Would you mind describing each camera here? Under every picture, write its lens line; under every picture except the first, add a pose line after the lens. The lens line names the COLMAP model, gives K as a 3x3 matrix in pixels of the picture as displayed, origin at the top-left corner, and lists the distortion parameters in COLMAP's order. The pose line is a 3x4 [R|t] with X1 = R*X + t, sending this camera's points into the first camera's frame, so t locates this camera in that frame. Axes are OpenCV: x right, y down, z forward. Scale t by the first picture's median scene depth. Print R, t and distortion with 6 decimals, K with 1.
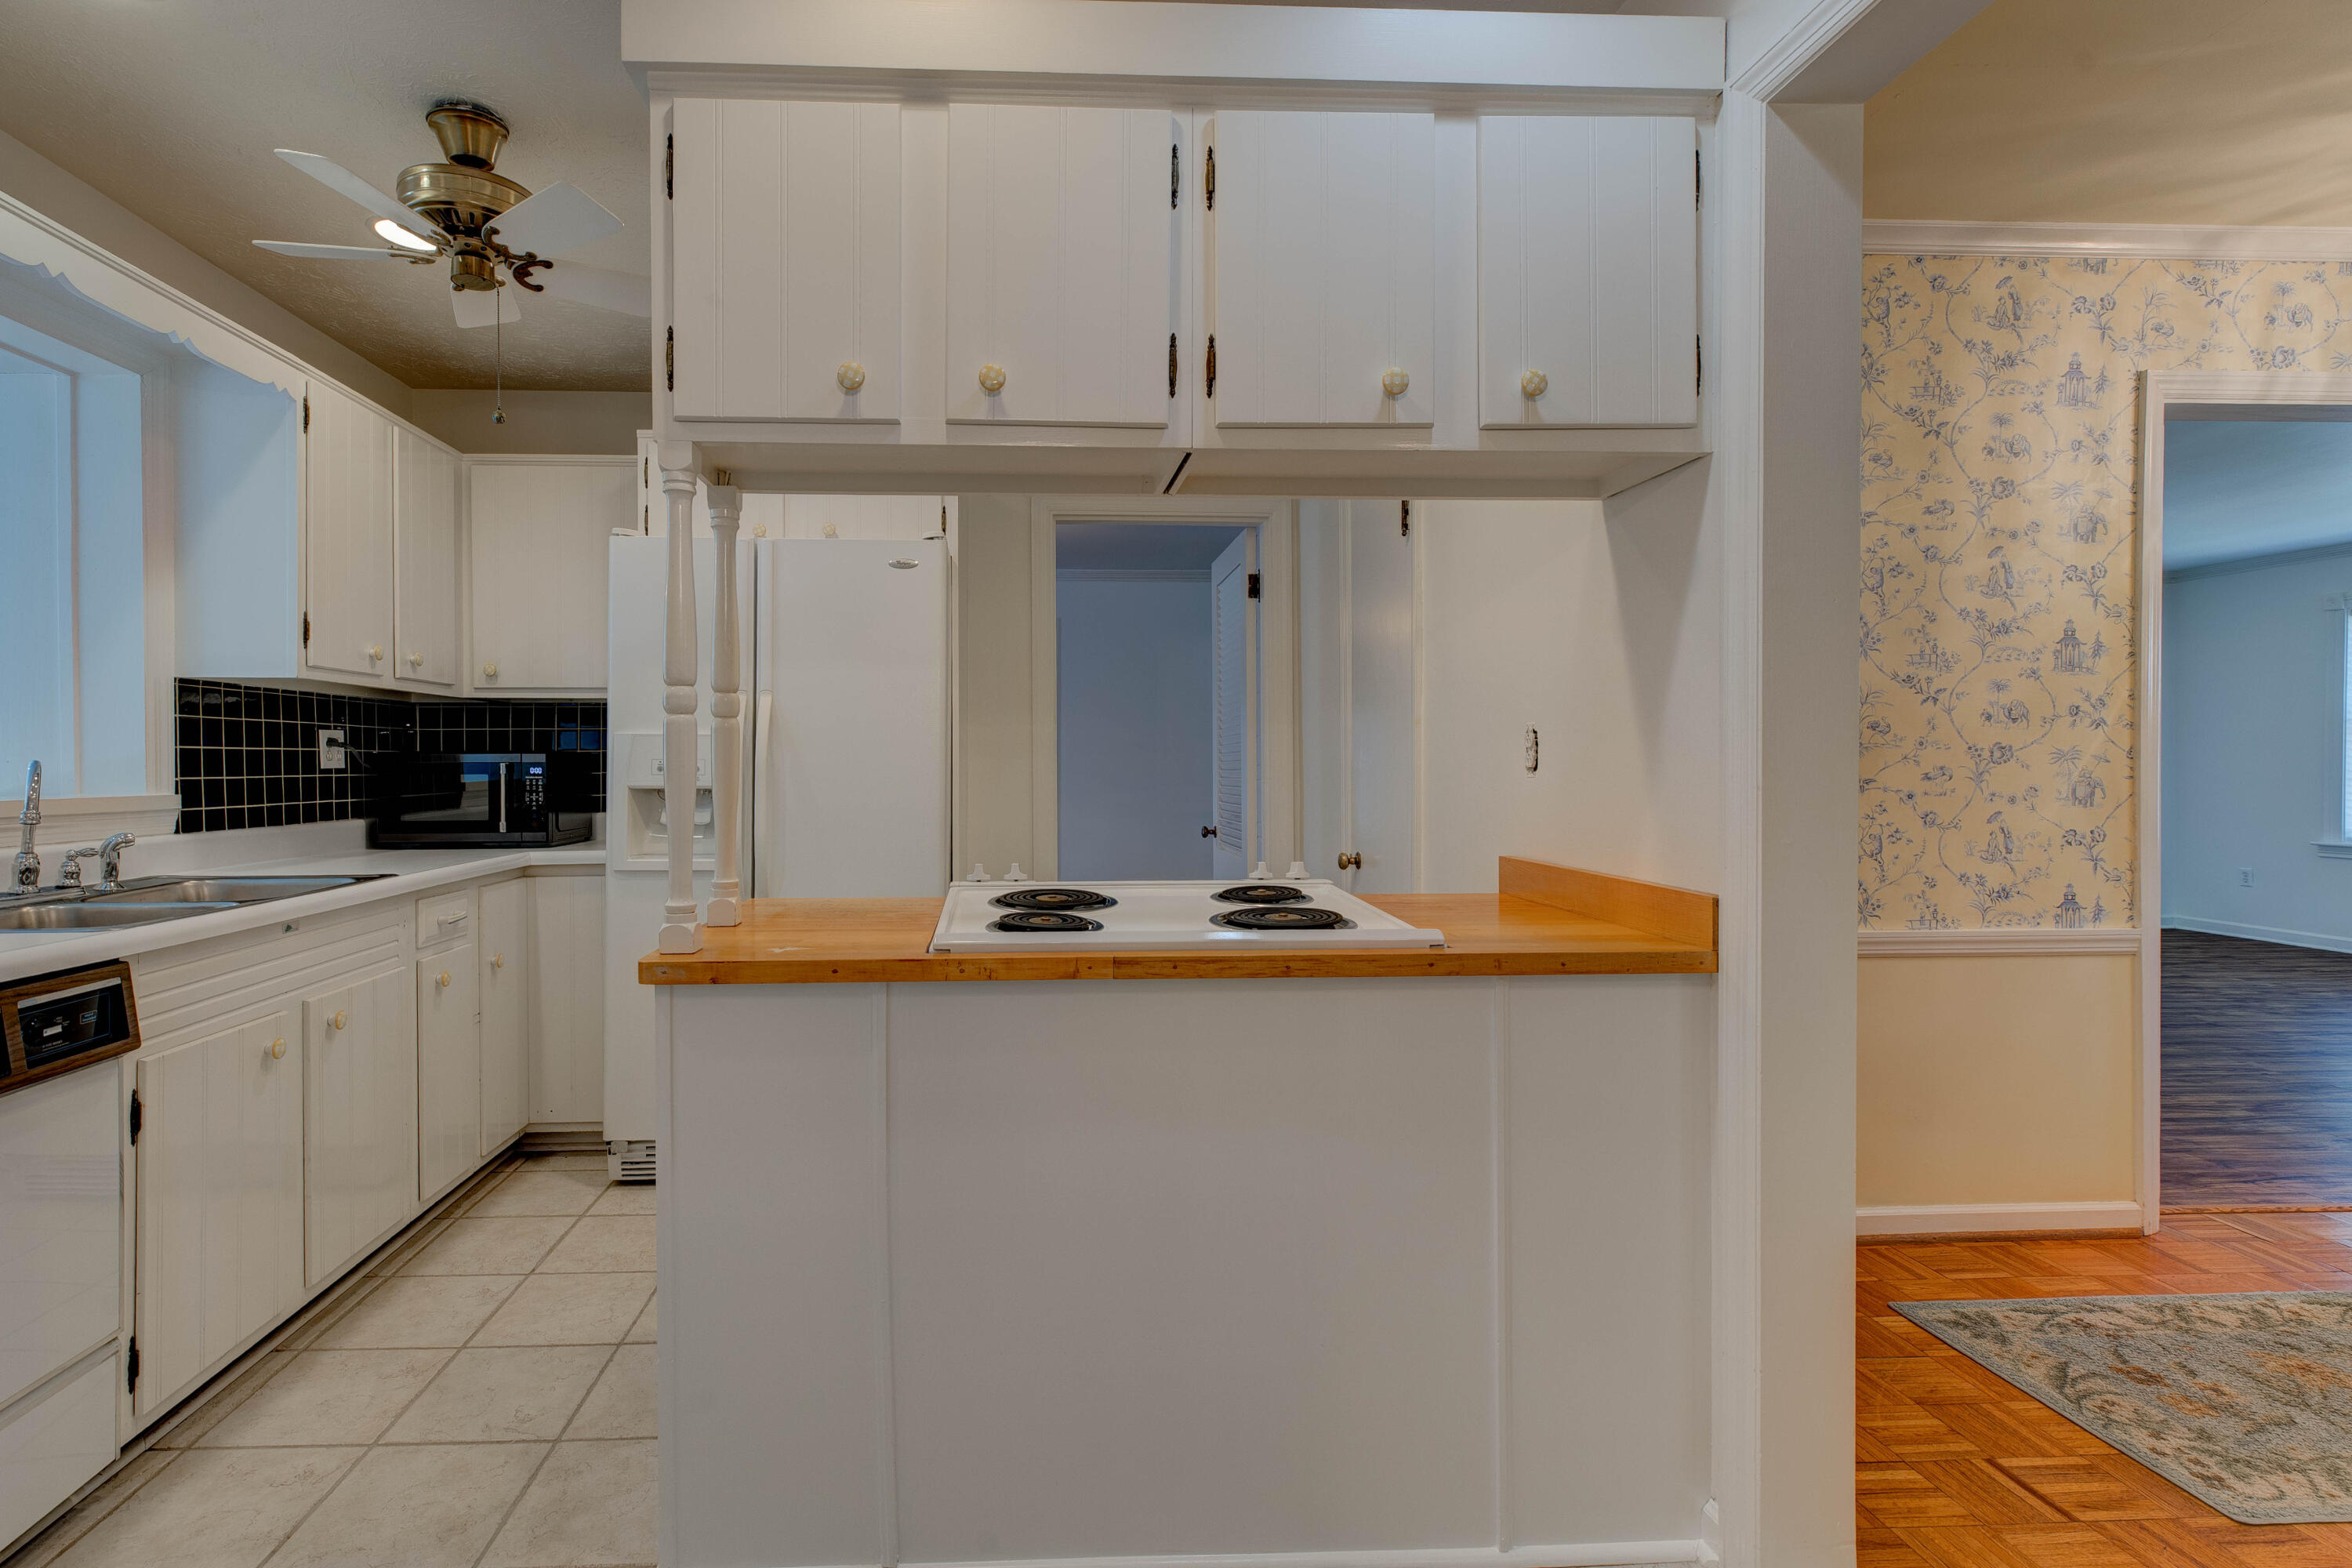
lens RADIAL K [[1094.4, 0, 1052.7], [0, 1094.4, 773.0], [0, 0, 1]] dist [0.004235, 0.000350]
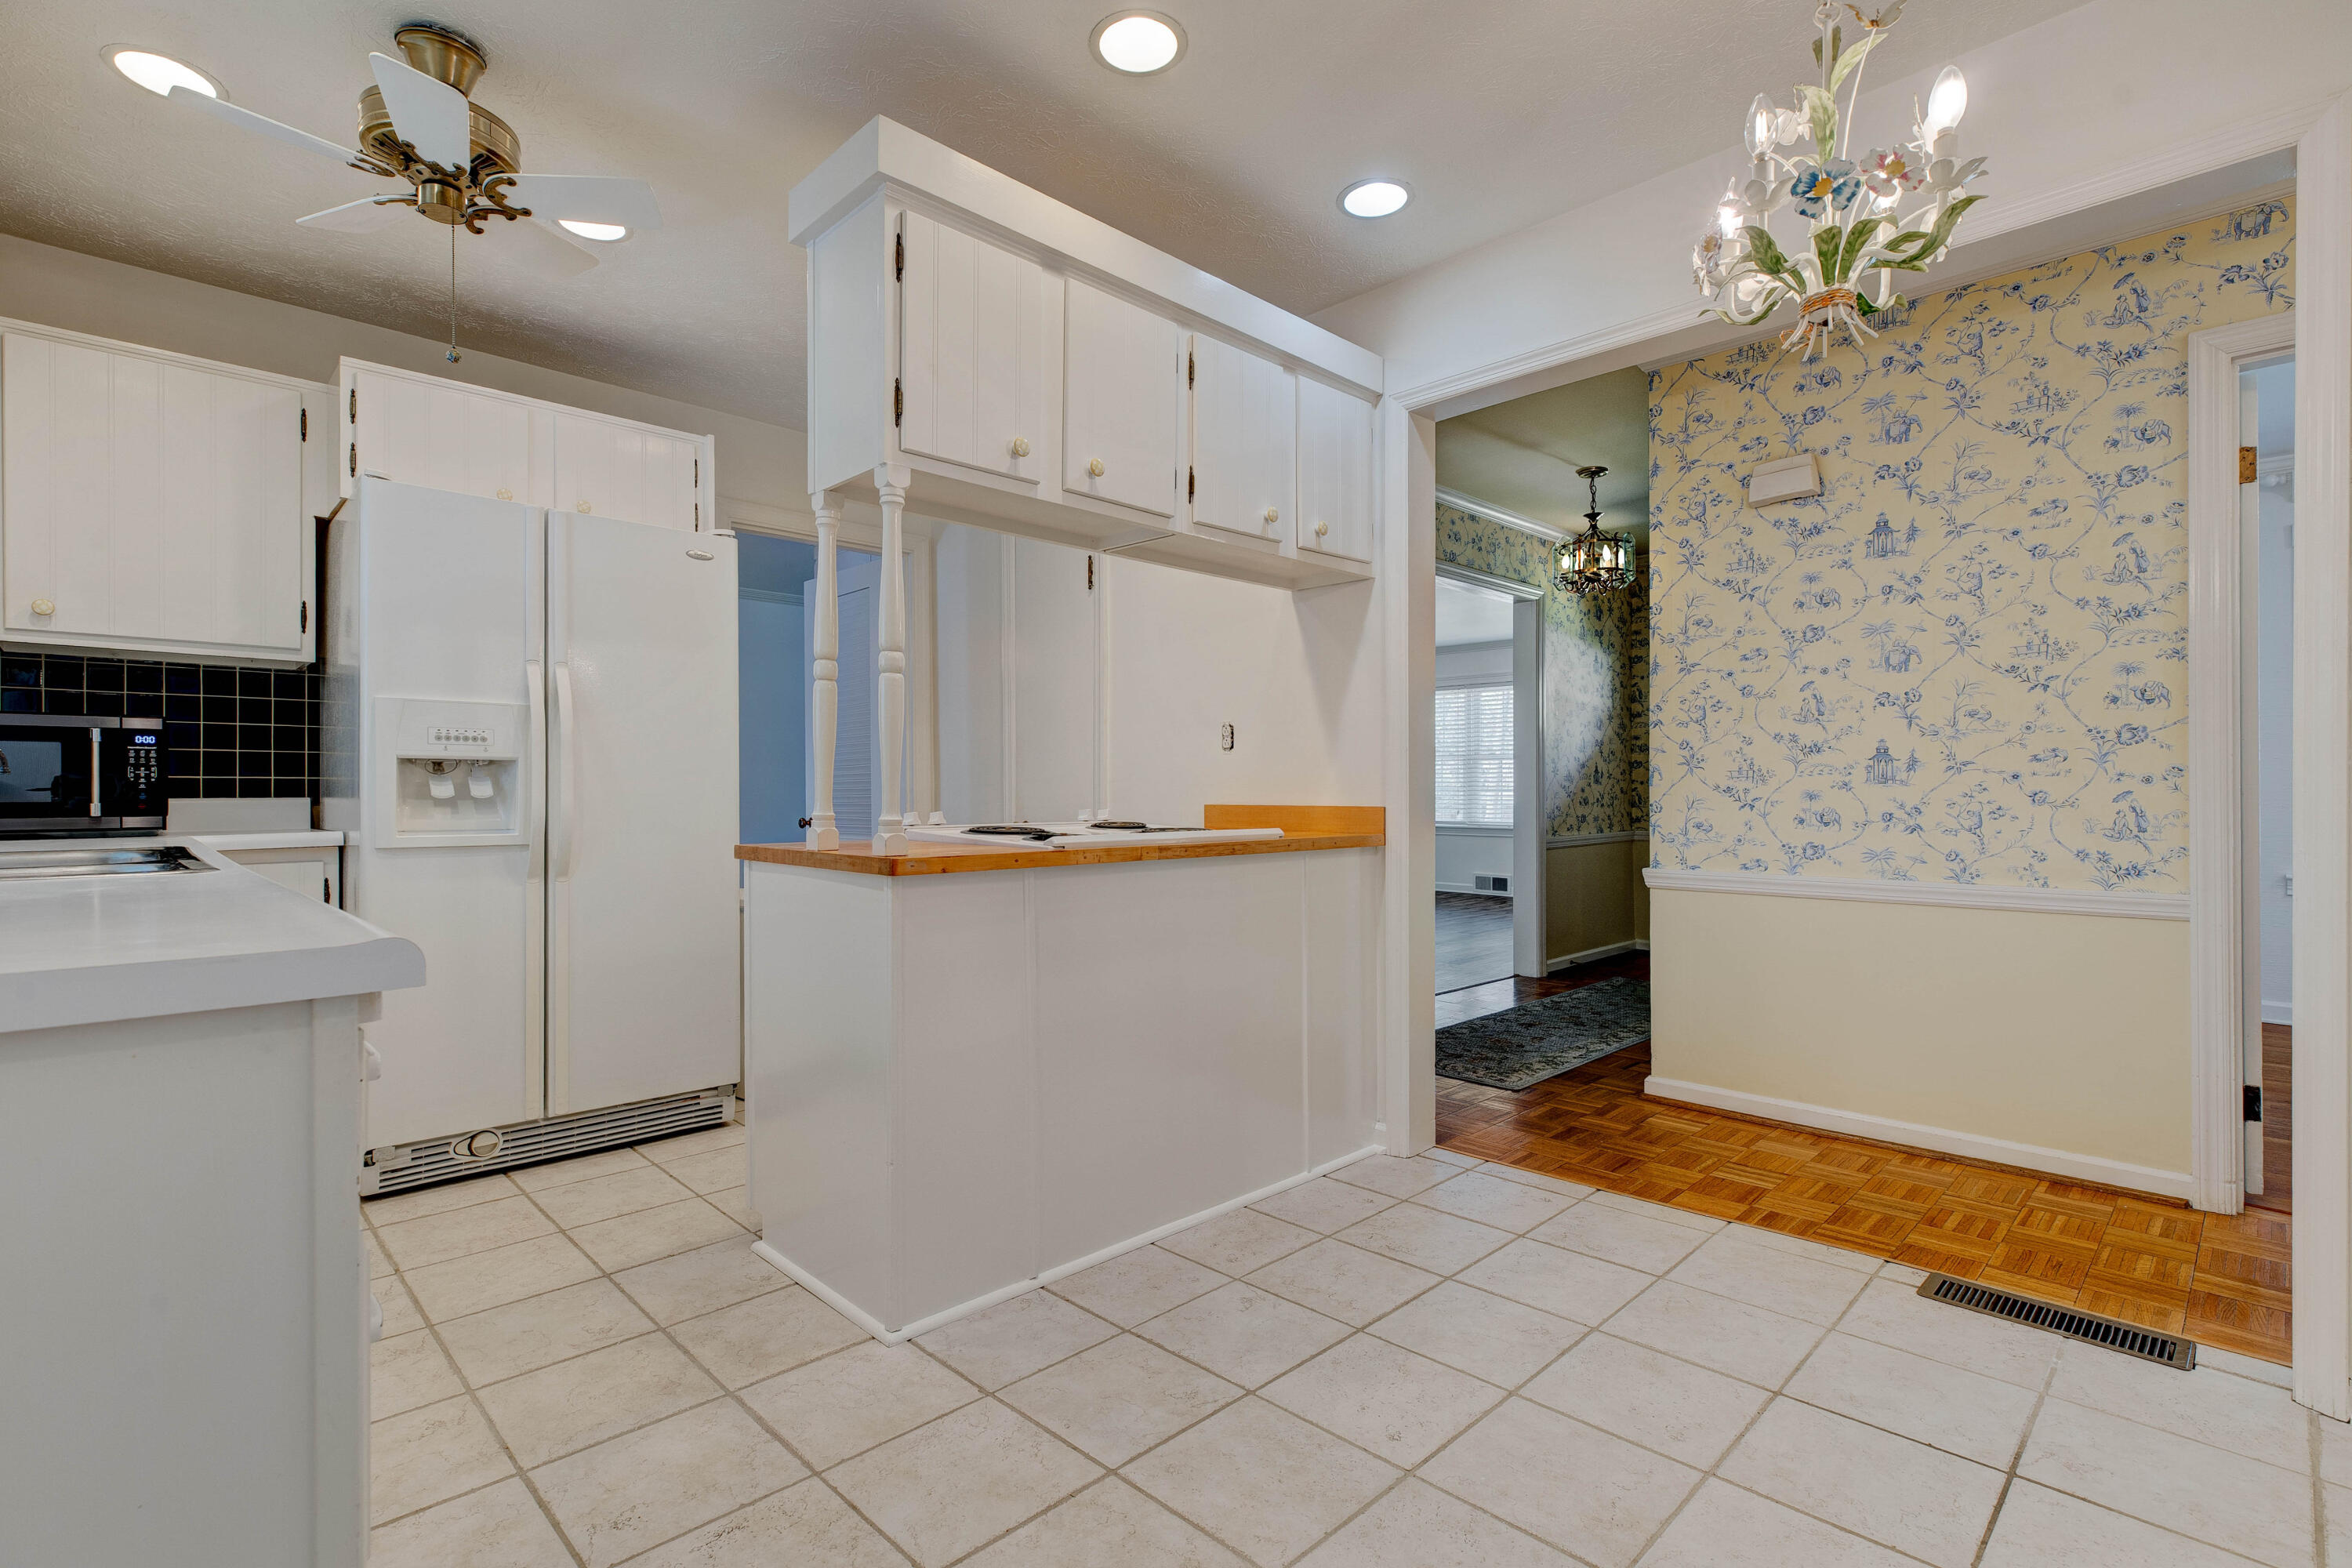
lens RADIAL K [[1084.0, 0, 1145.3], [0, 1084.0, 787.8], [0, 0, 1]] dist [0.007024, 0.000171]
pose [[0.755357, 0.004343, 0.655299, -0.537855], [0.004342, 0.999923, -0.011632, 0.055515], [-0.655299, 0.011632, 0.755280, -0.096416]]
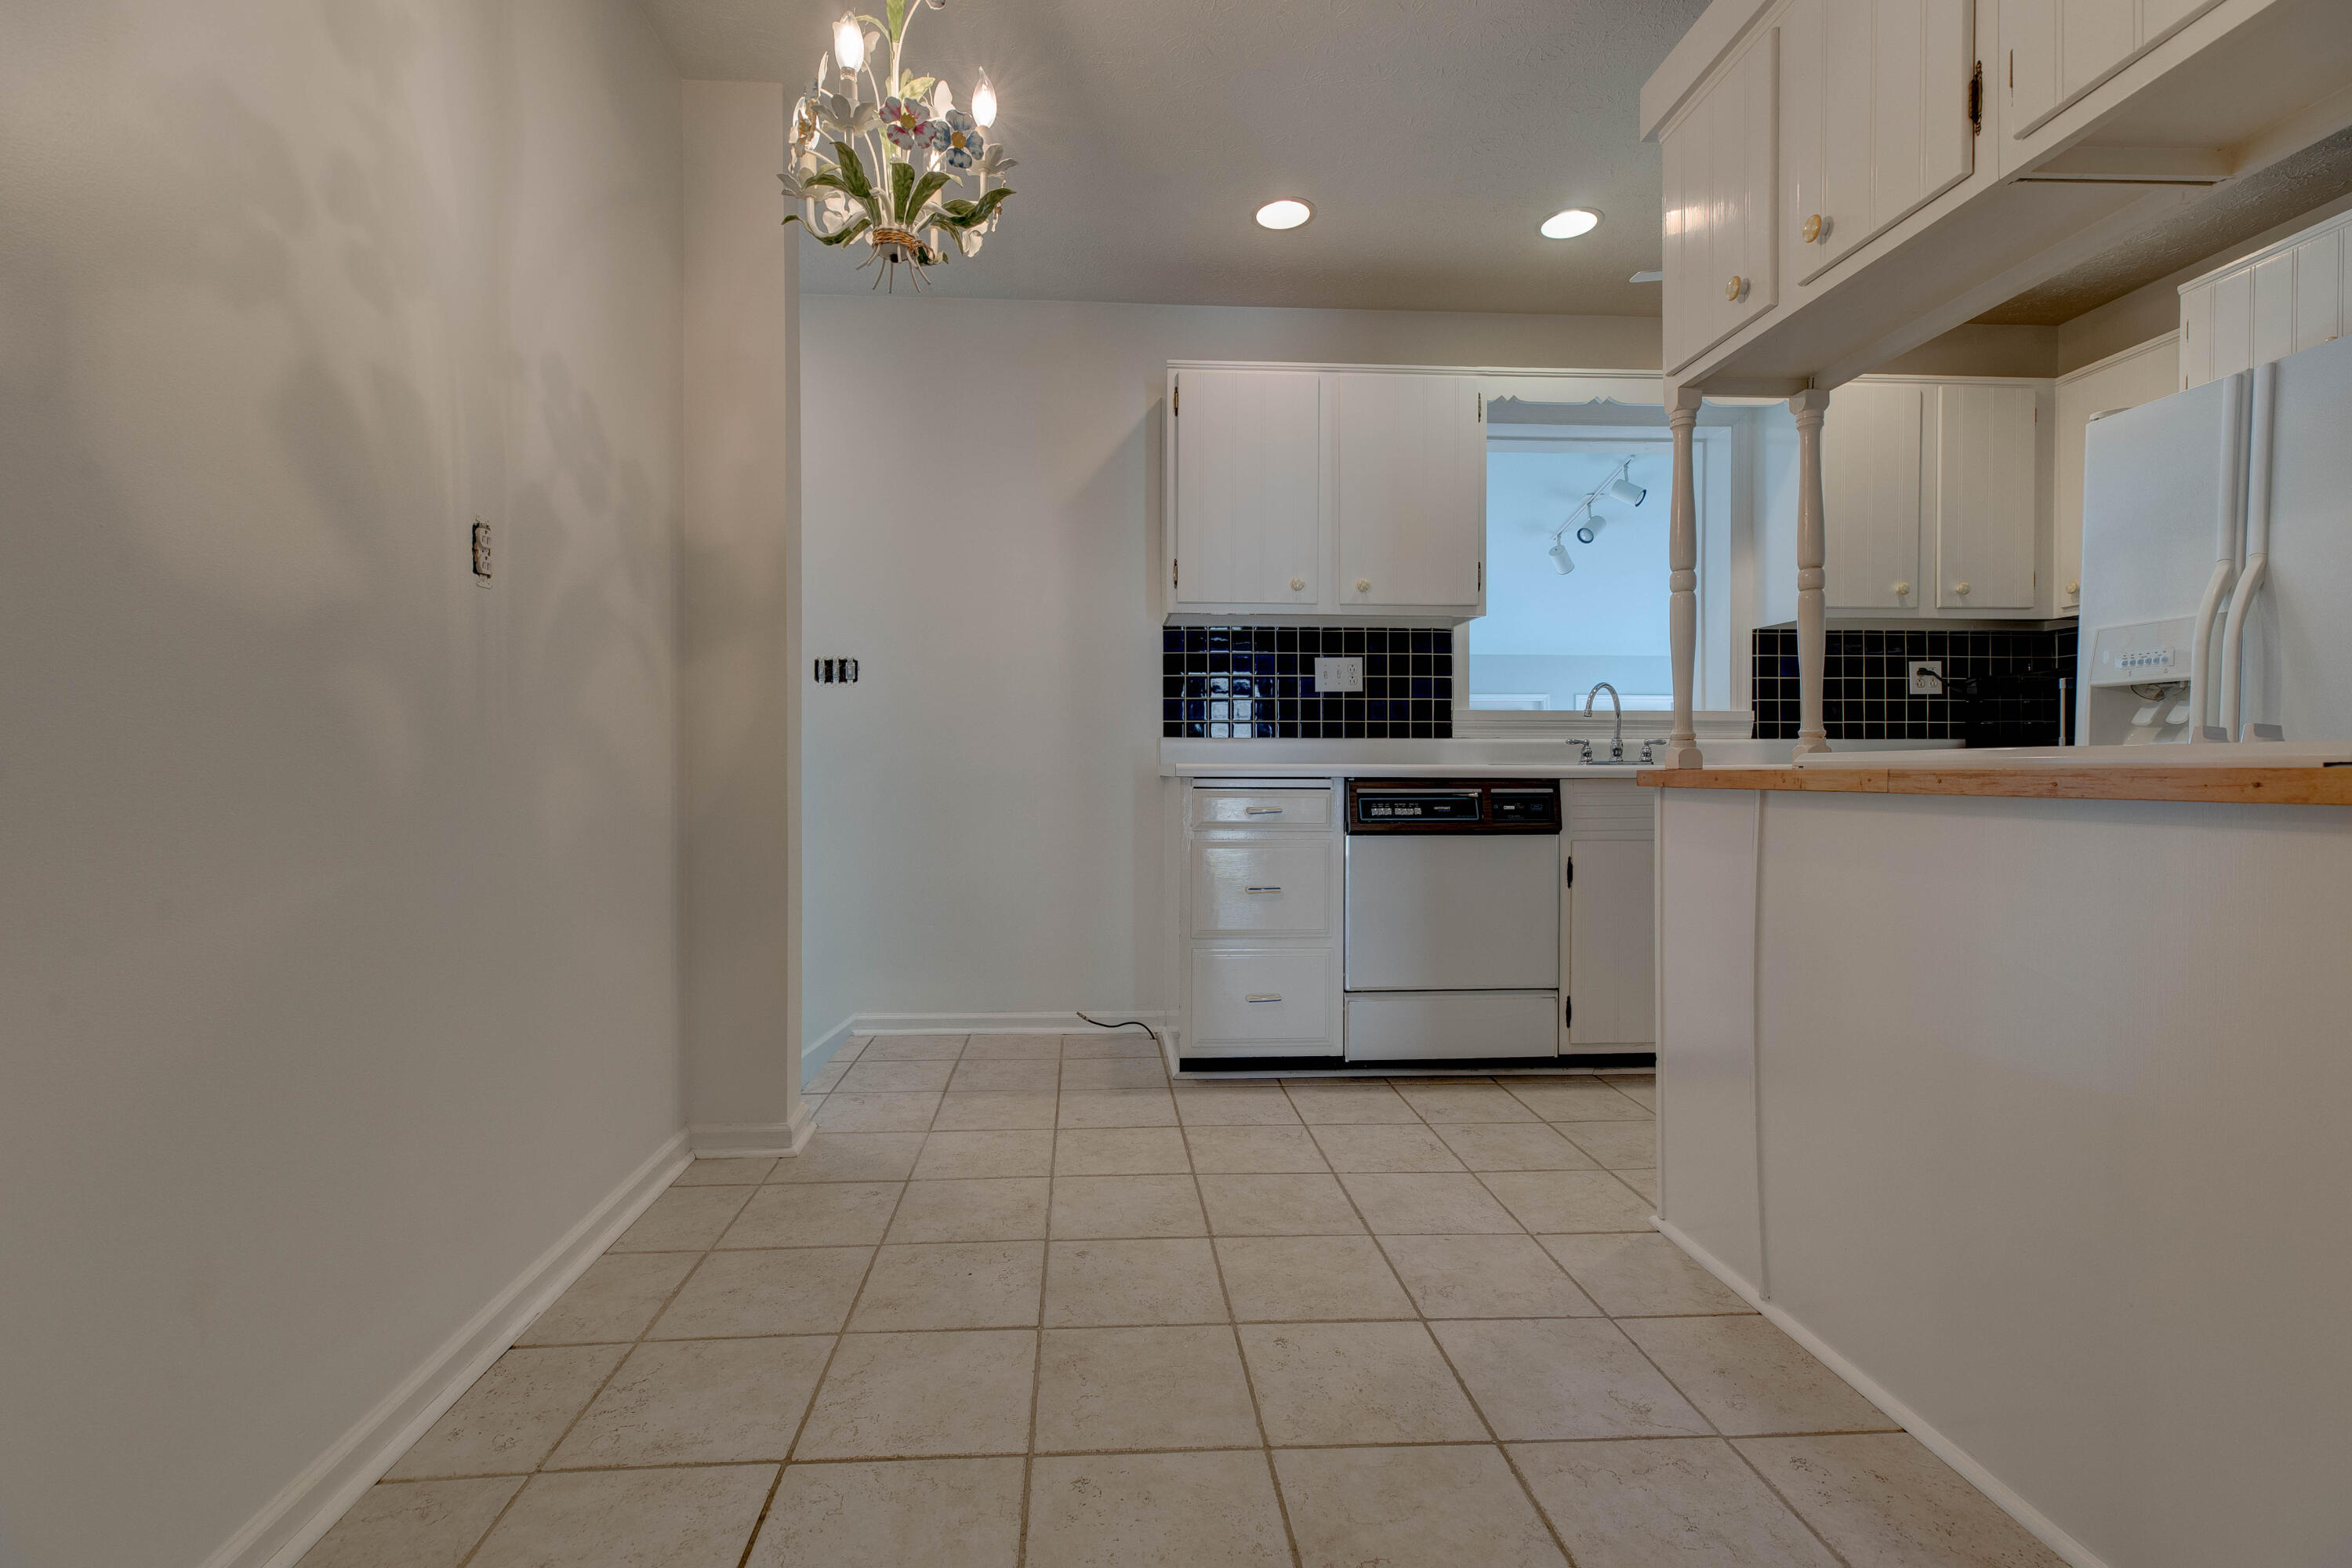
lens RADIAL K [[1083.6, 0, 1150.1], [0, 1083.6, 763.6], [0, 0, 1]] dist [0.008050, -0.000315]
pose [[0.007800, -0.007160, -0.999944, 0.563738], [-0.009616, 0.999928, -0.007235, 0.098564], [0.999923, 0.009672, 0.007731, 0.194134]]
